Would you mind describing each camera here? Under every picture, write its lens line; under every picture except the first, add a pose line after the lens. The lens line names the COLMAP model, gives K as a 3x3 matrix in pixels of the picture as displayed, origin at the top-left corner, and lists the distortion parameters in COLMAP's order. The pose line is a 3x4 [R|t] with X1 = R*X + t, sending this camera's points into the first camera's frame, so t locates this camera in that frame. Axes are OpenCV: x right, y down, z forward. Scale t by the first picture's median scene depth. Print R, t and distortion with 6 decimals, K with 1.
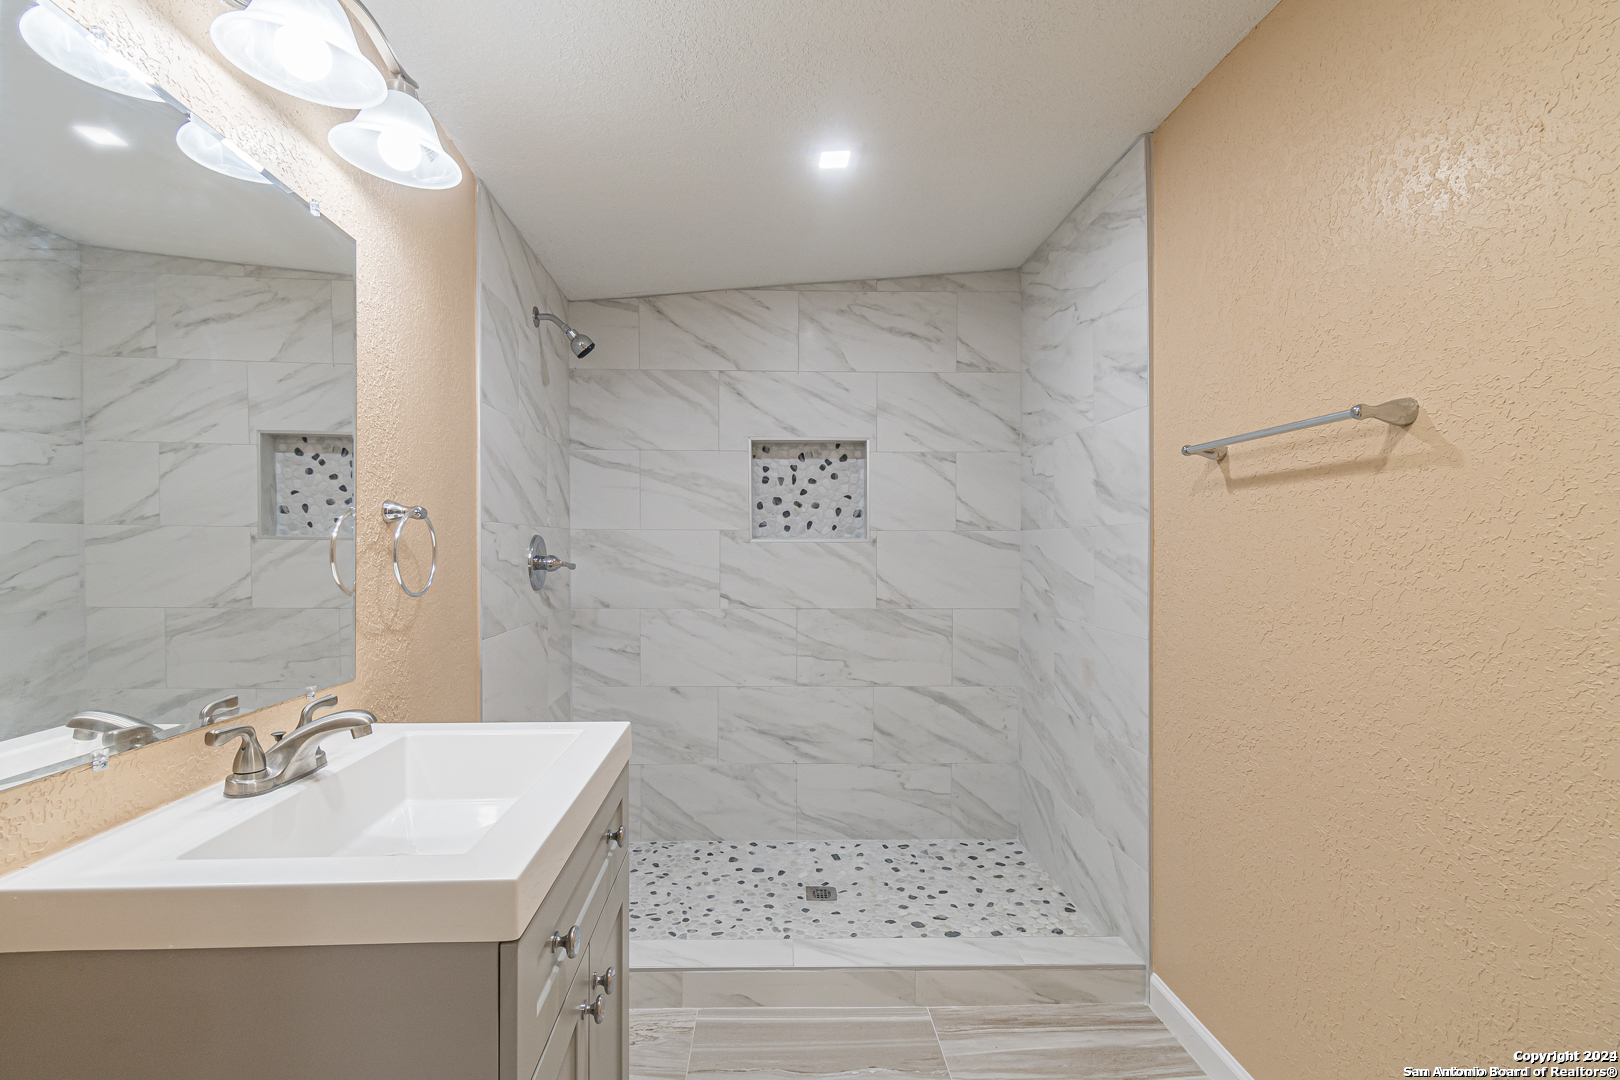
lens RADIAL K [[729.1, 0, 754.8], [0, 729.1, 534.2], [0, 0, 1]] dist [0.005496, -0.003071]
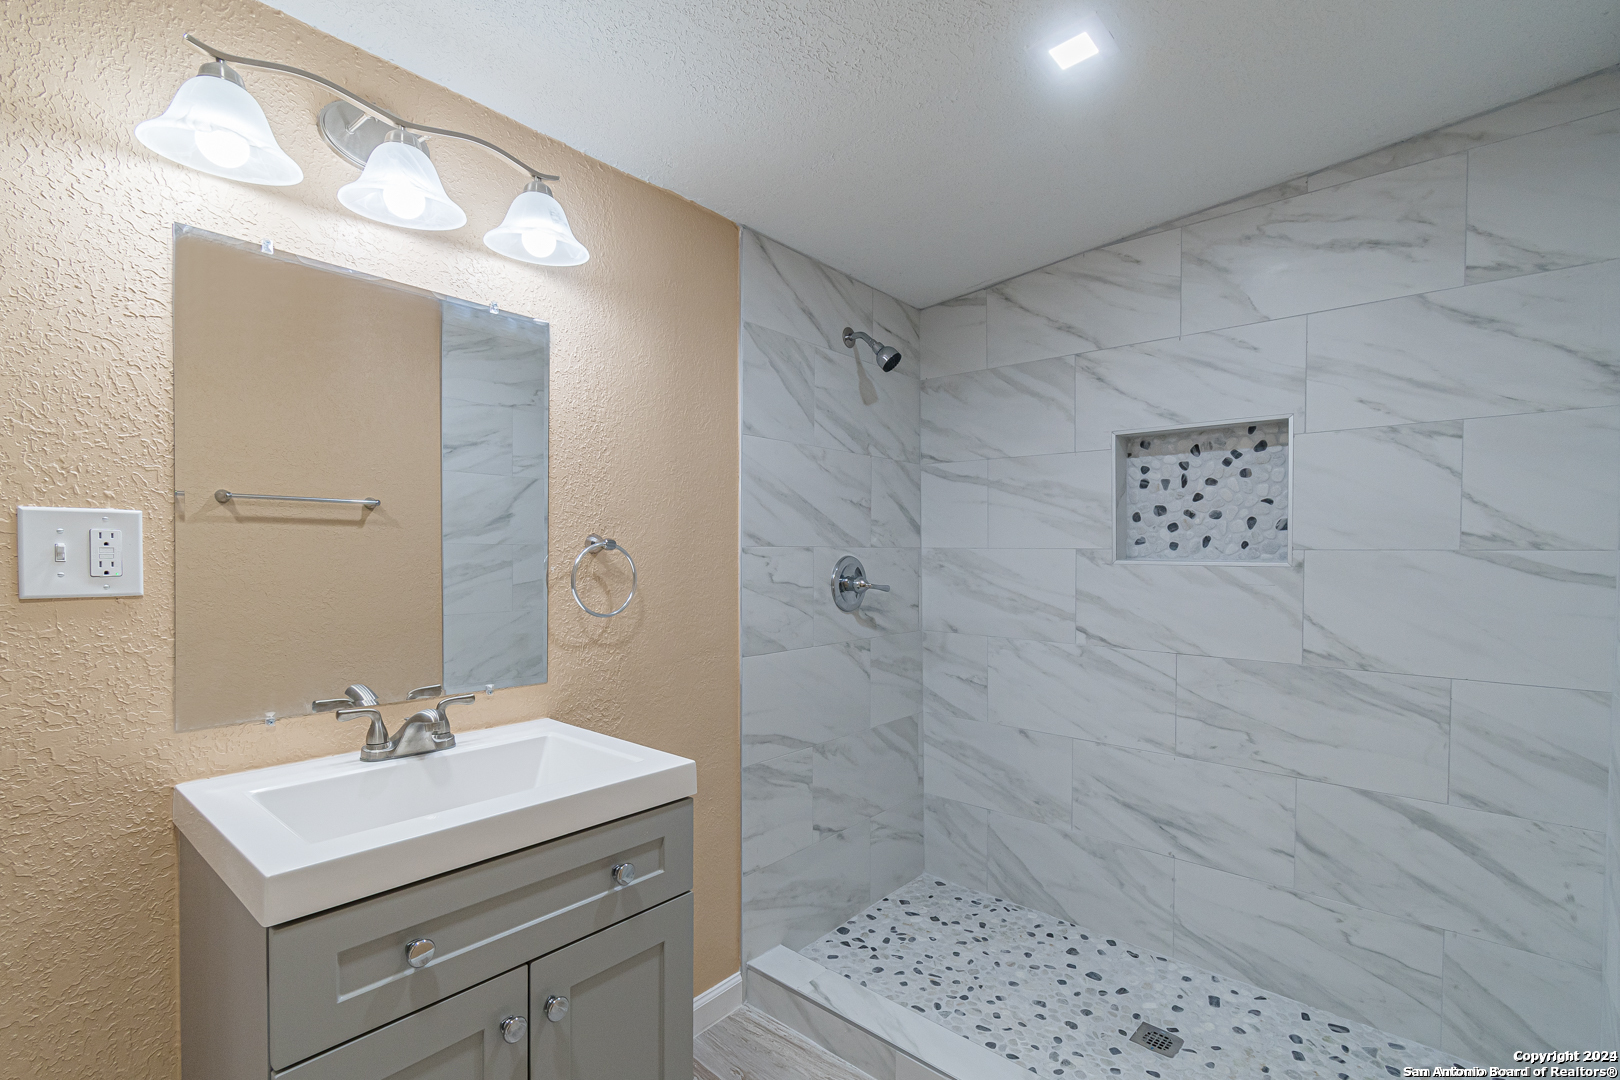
lens RADIAL K [[729.1, 0, 806.8], [0, 729.1, 554.3], [0, 0, 1]] dist [0.005496, -0.003071]
pose [[0.738073, 0.005206, -0.674701, 0.286268], [0.007502, 0.999845, 0.015921, -0.015136], [0.674679, -0.016812, 0.737920, 0.189836]]
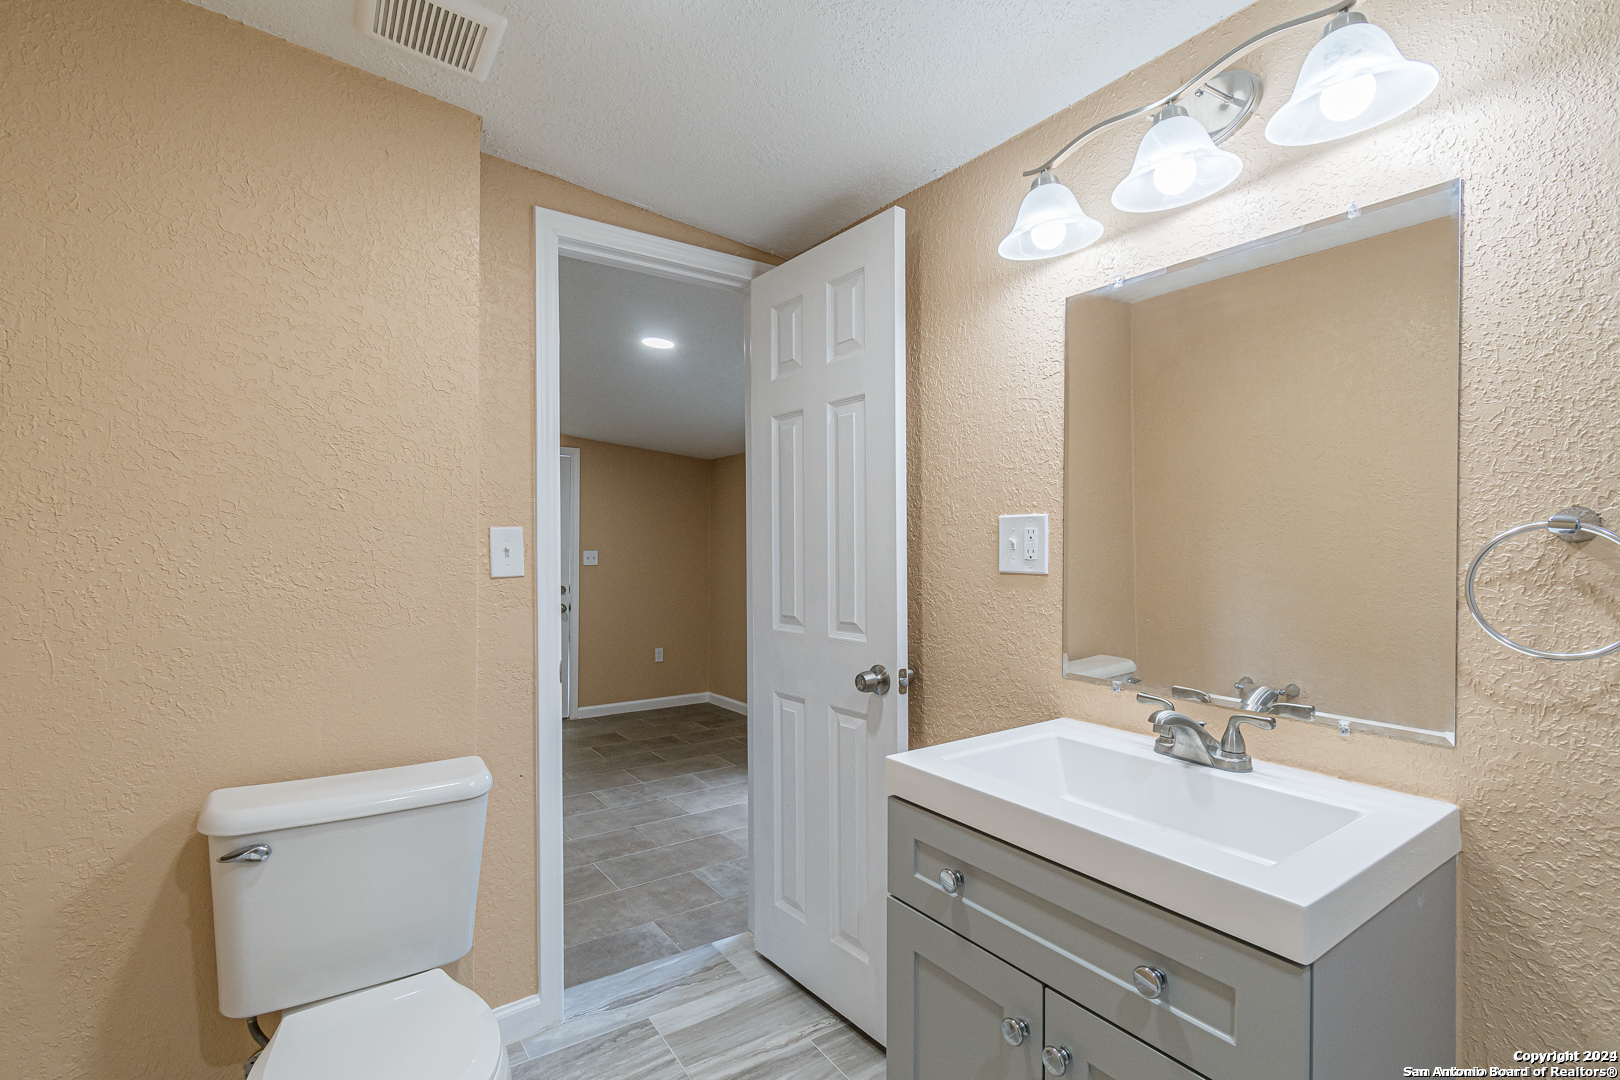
lens RADIAL K [[729.1, 0, 804.9], [0, 729.1, 536.0], [0, 0, 1]] dist [0.005496, -0.003071]
pose [[-0.824344, -0.010739, -0.565987, 0.217389], [0.007639, 0.999518, -0.030090, -0.002603], [0.566037, -0.029128, -0.823865, 0.607496]]
